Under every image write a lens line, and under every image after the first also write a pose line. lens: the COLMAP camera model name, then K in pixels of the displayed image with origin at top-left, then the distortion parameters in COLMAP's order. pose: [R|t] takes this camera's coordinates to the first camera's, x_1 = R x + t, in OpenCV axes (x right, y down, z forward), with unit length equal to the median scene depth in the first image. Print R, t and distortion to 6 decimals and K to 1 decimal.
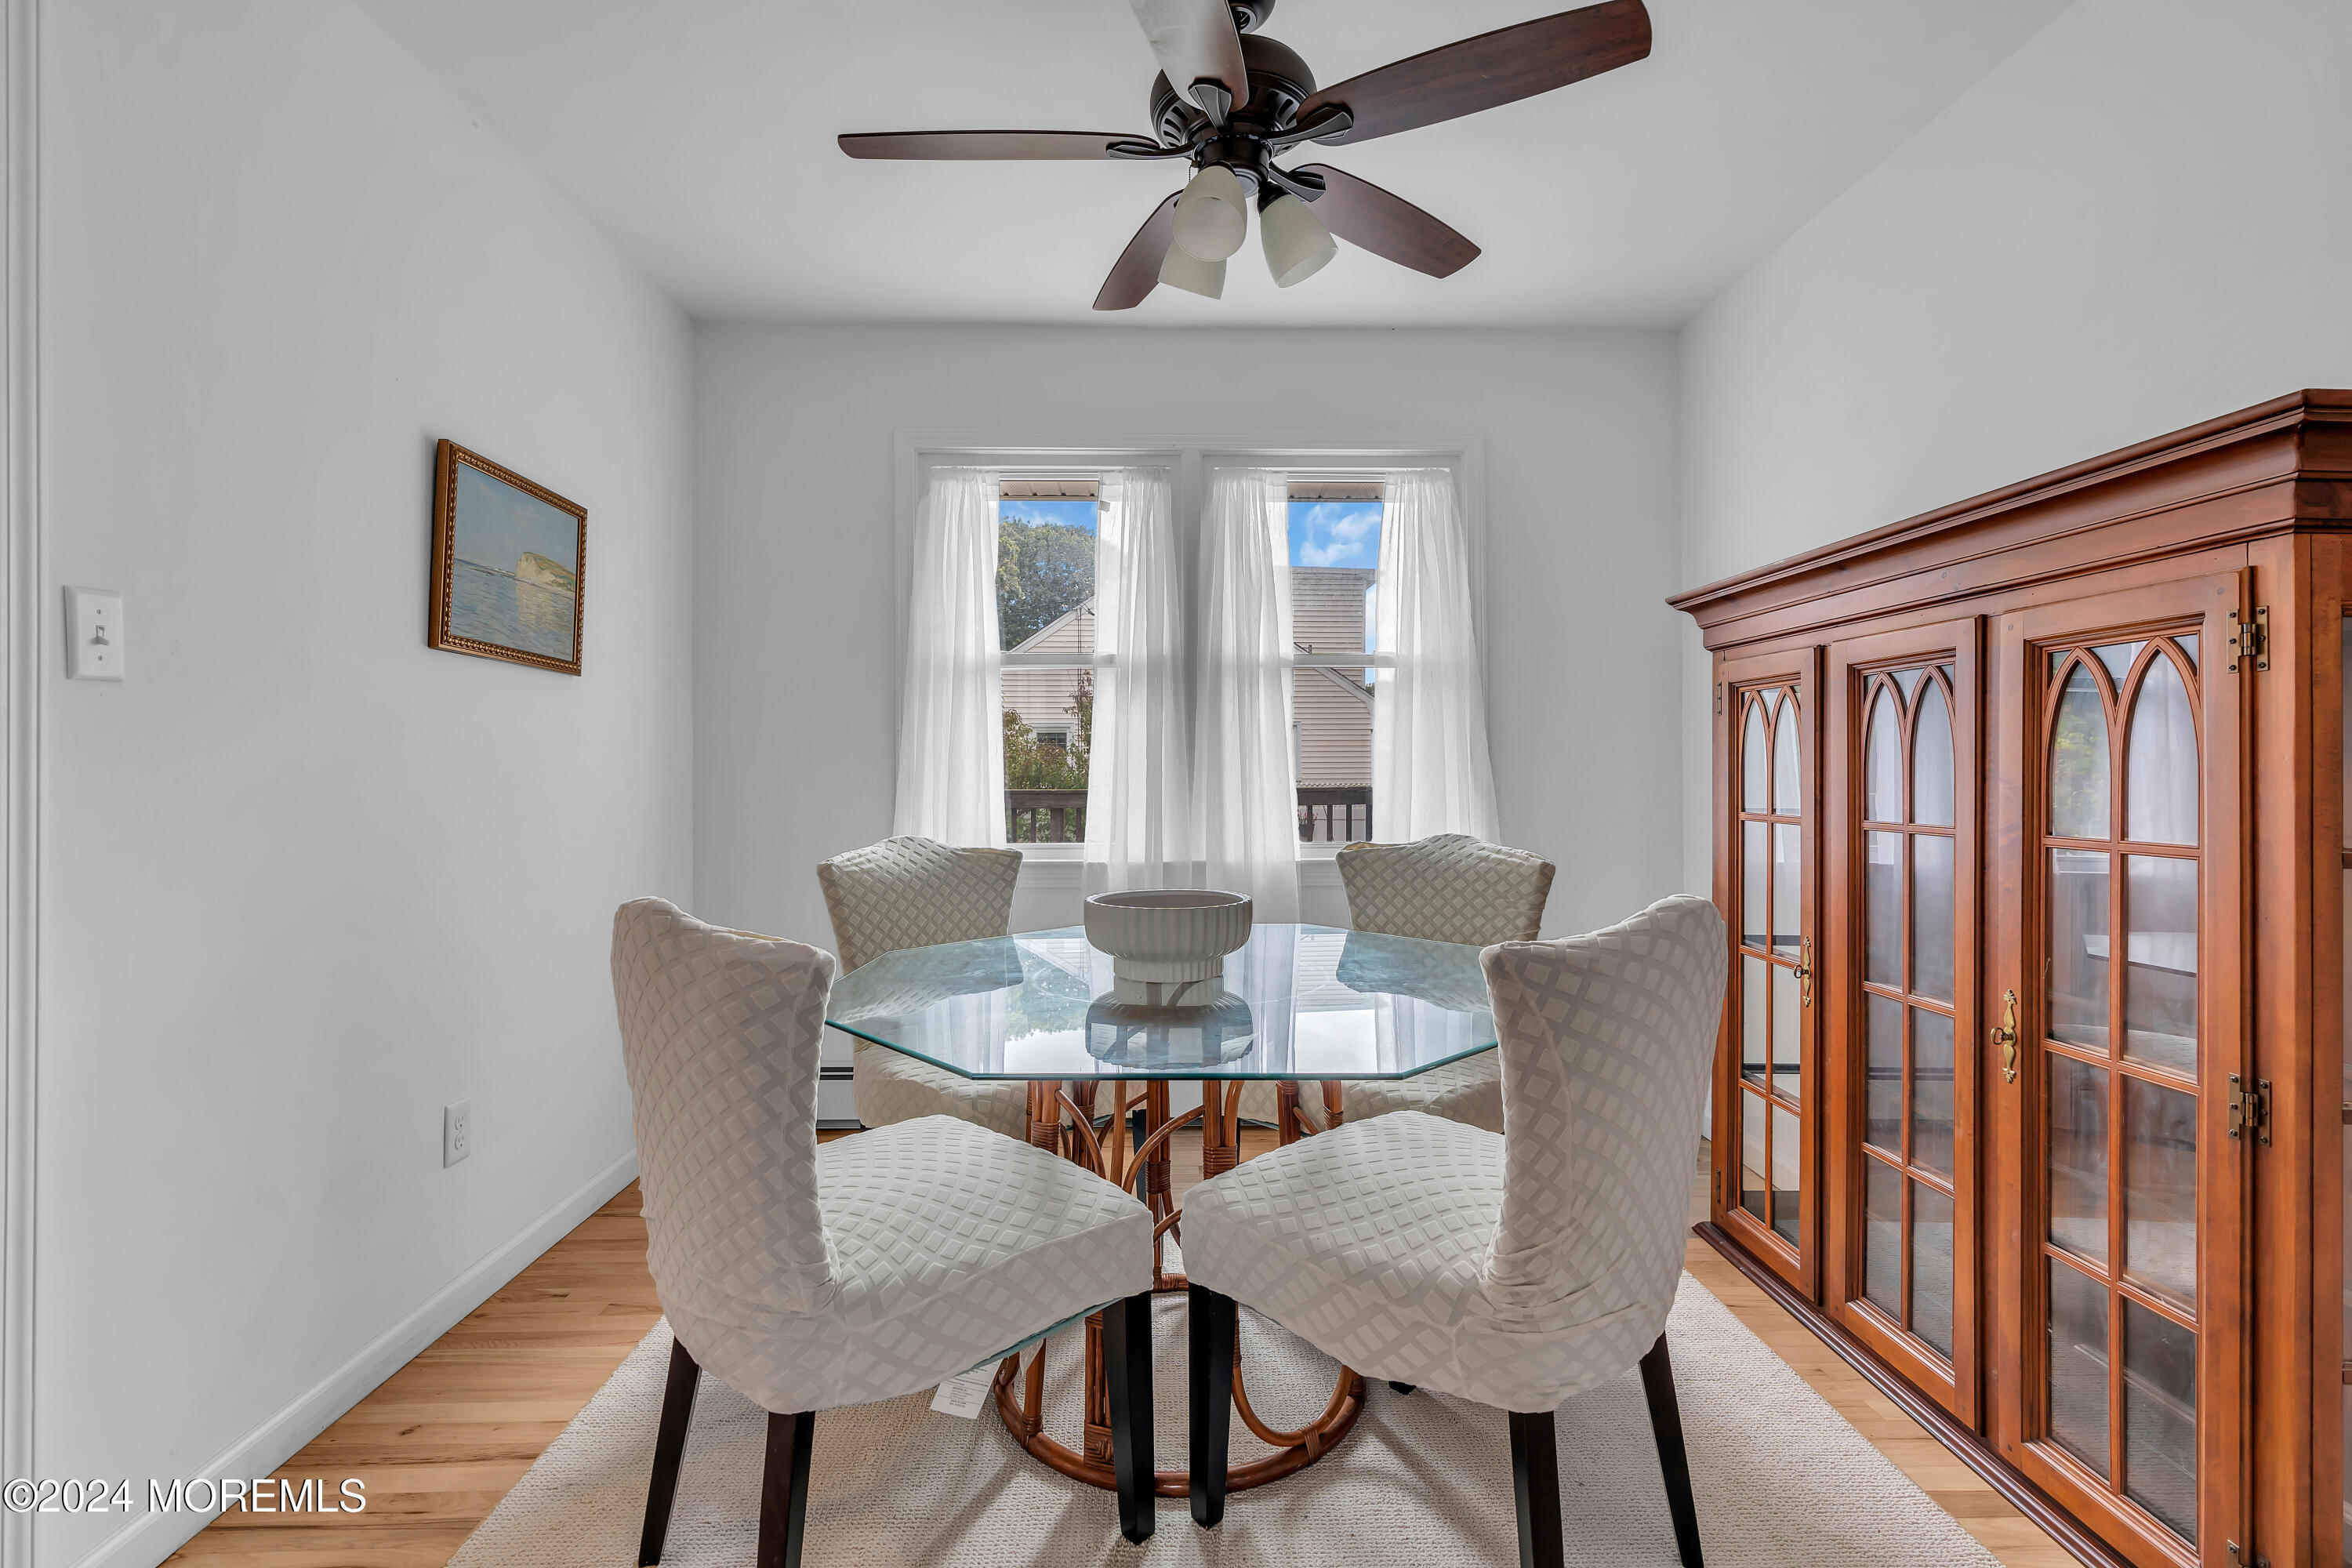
lens RADIAL K [[1060.7, 0, 1179.8], [0, 1060.7, 772.1], [0, 0, 1]] dist [-0.010561, 0.002827]
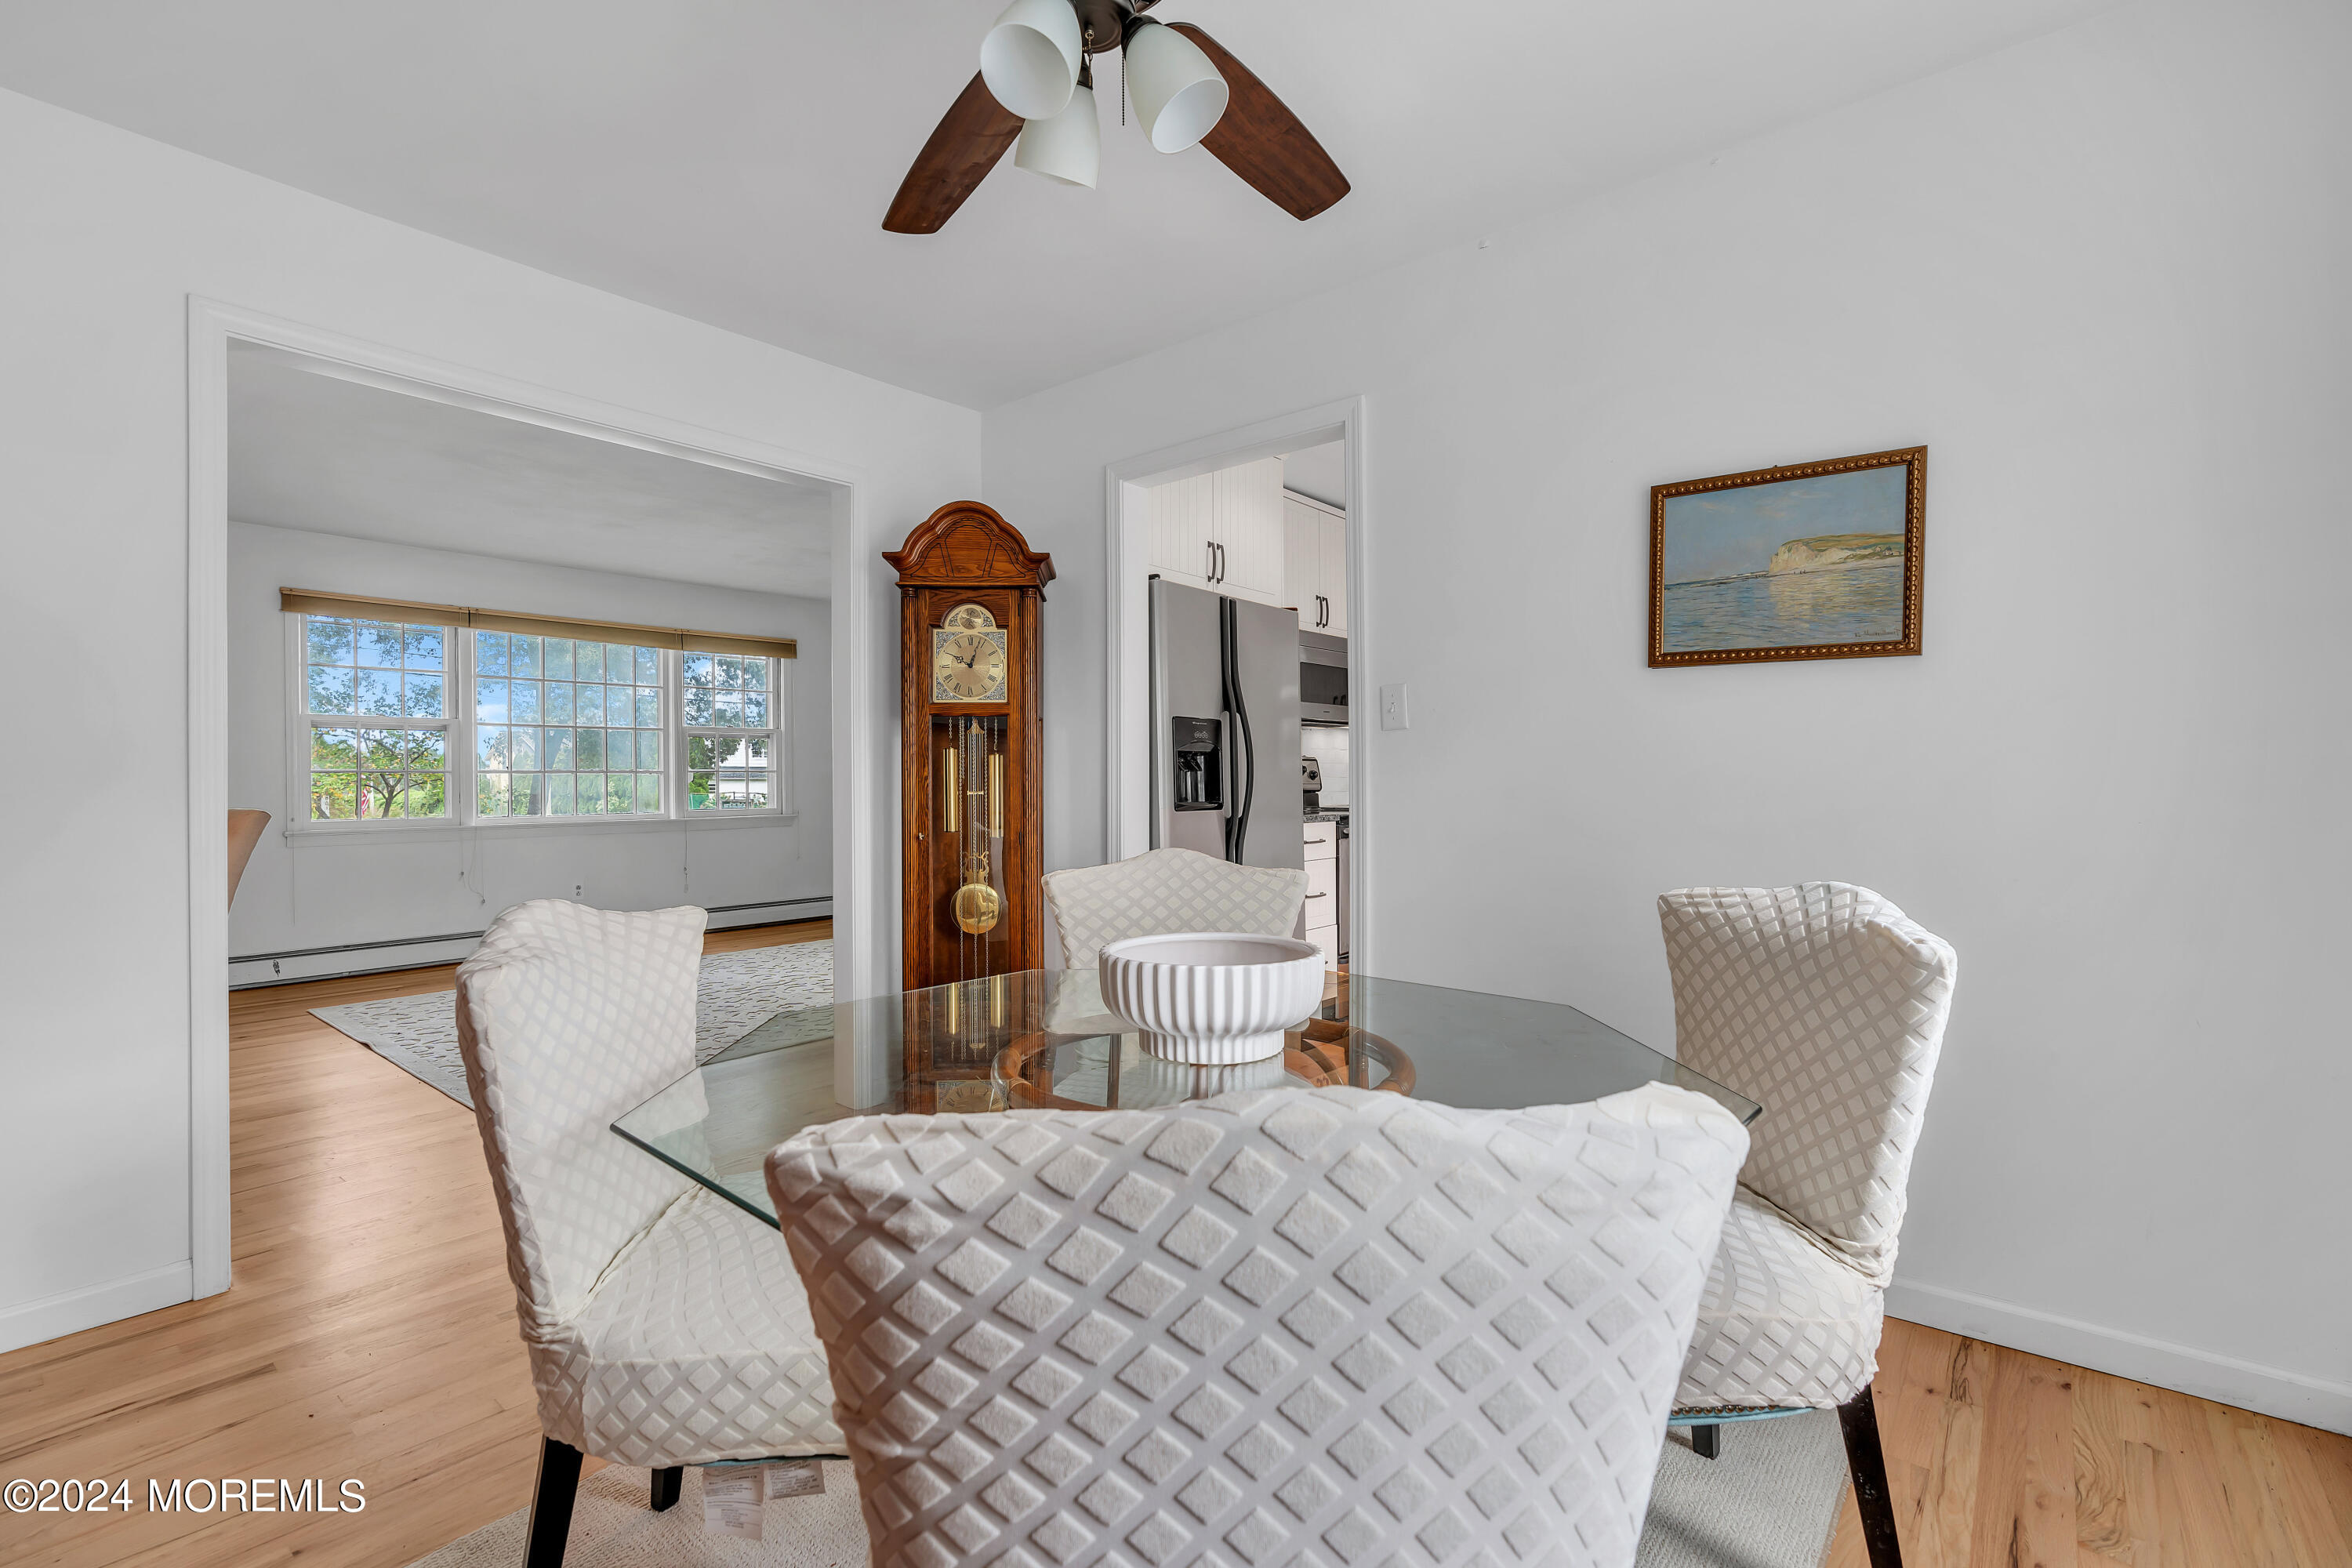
lens RADIAL K [[1060.7, 0, 1182.5], [0, 1060.7, 777.2], [0, 0, 1]] dist [-0.010561, 0.002827]
pose [[-0.653577, 0.001365, -0.756859, 0.450049], [0.003657, 0.999992, -0.001355, 0.001803], [0.756852, -0.003654, -0.653577, 1.195272]]
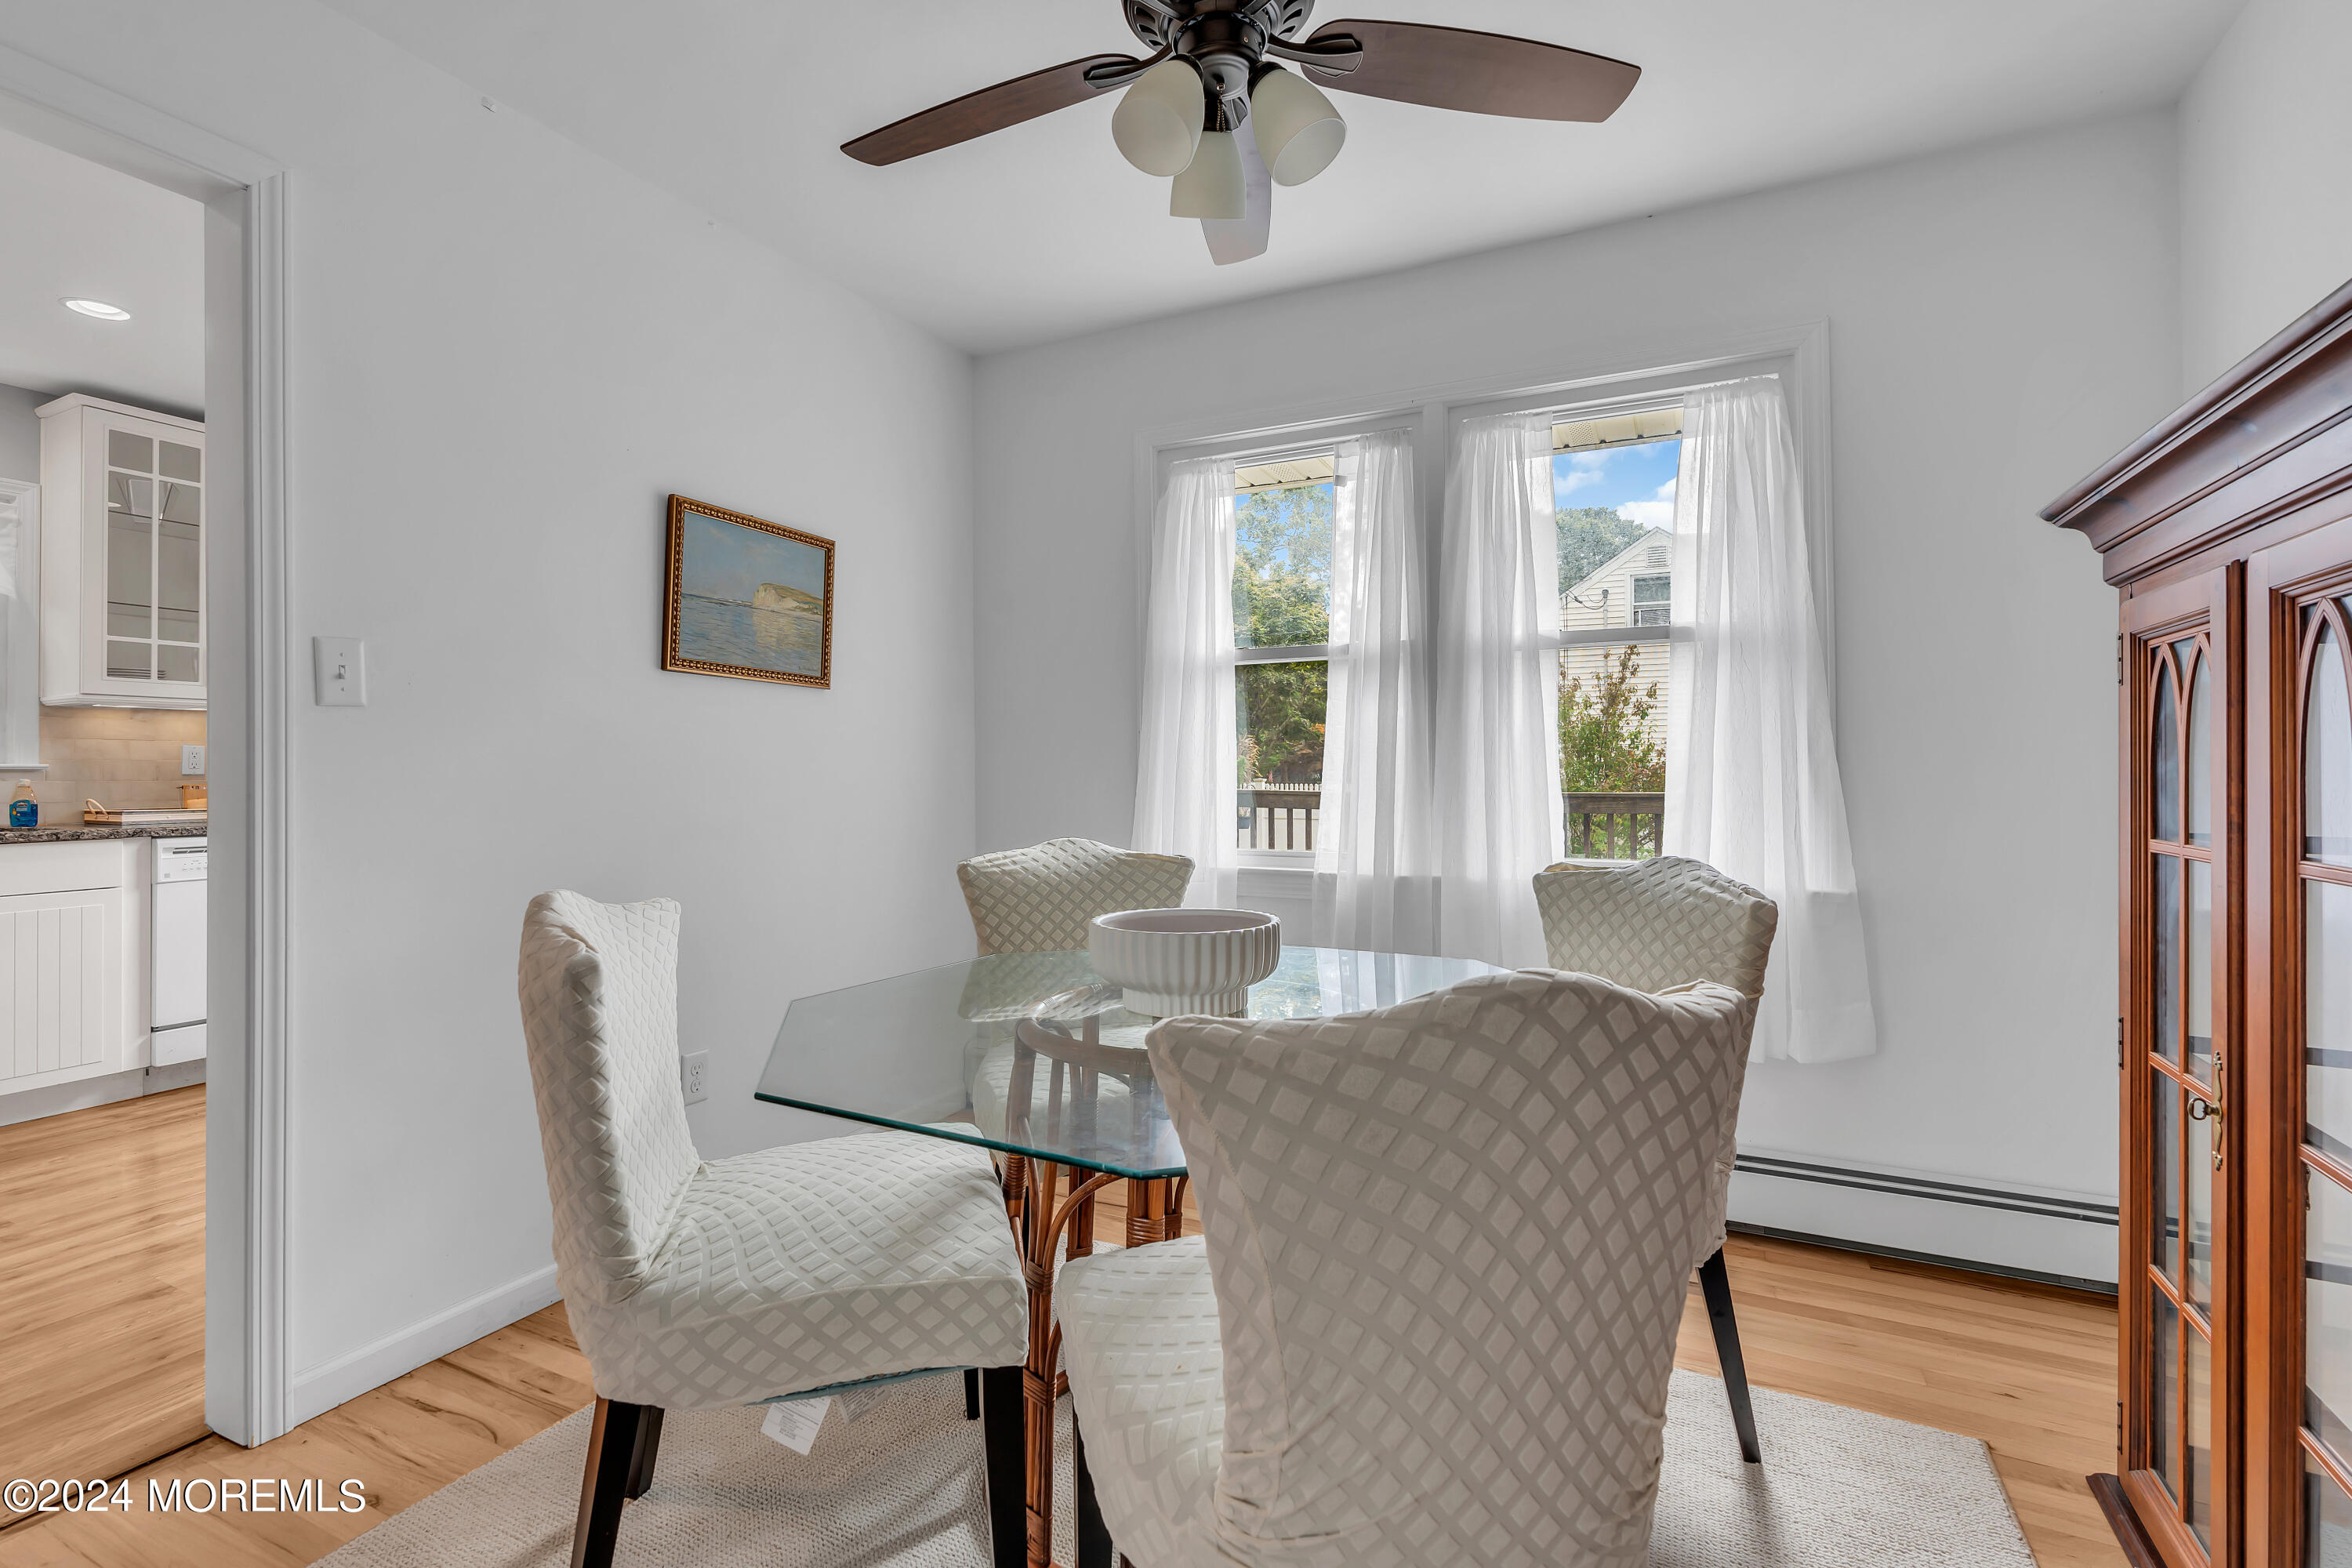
lens RADIAL K [[1060.7, 0, 1177.6], [0, 1060.7, 774.5], [0, 0, 1]] dist [-0.010561, 0.002827]
pose [[0.884965, 0.001031, -0.465657, 0.317445], [-0.000362, 0.999999, 0.001525, -0.001313], [0.465658, -0.001180, 0.884964, 0.183325]]
